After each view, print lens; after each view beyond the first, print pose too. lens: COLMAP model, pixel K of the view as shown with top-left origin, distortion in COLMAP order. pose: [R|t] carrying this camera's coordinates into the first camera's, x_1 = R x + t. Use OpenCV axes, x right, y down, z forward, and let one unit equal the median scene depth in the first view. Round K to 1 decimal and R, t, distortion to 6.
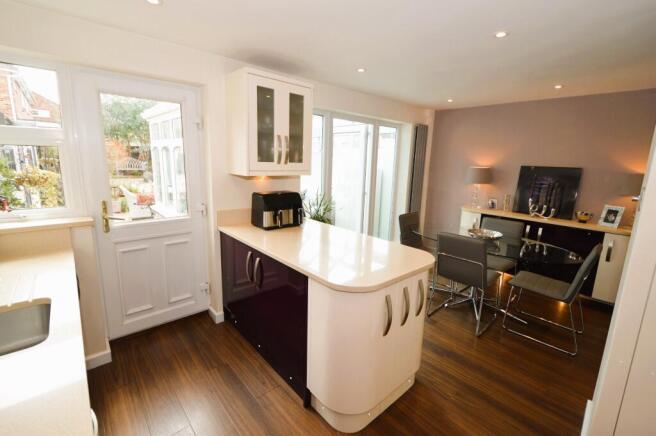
lens RADIAL K [[289.9, 0, 328.9], [0, 289.9, 215.0], [0, 0, 1]] dist [0.000008, -0.003157]
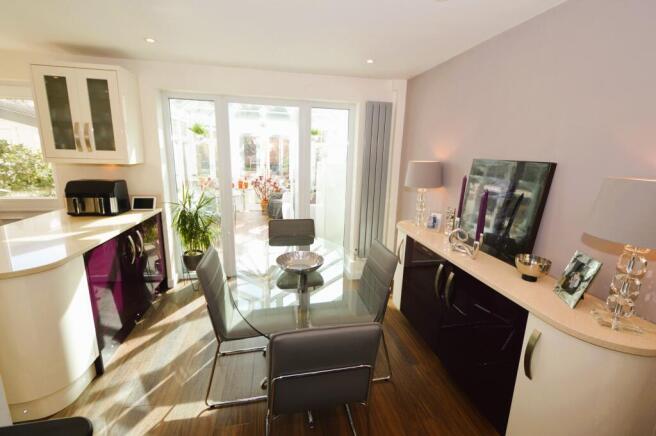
lens RADIAL K [[289.9, 0, 331.3], [0, 289.9, 215.7], [0, 0, 1]] dist [0.000008, -0.003157]
pose [[0.857046, 0.105332, -0.504358, 1.107207], [-0.102073, 0.994190, 0.034180, -0.078424], [0.505027, 0.022188, 0.862818, 0.581642]]
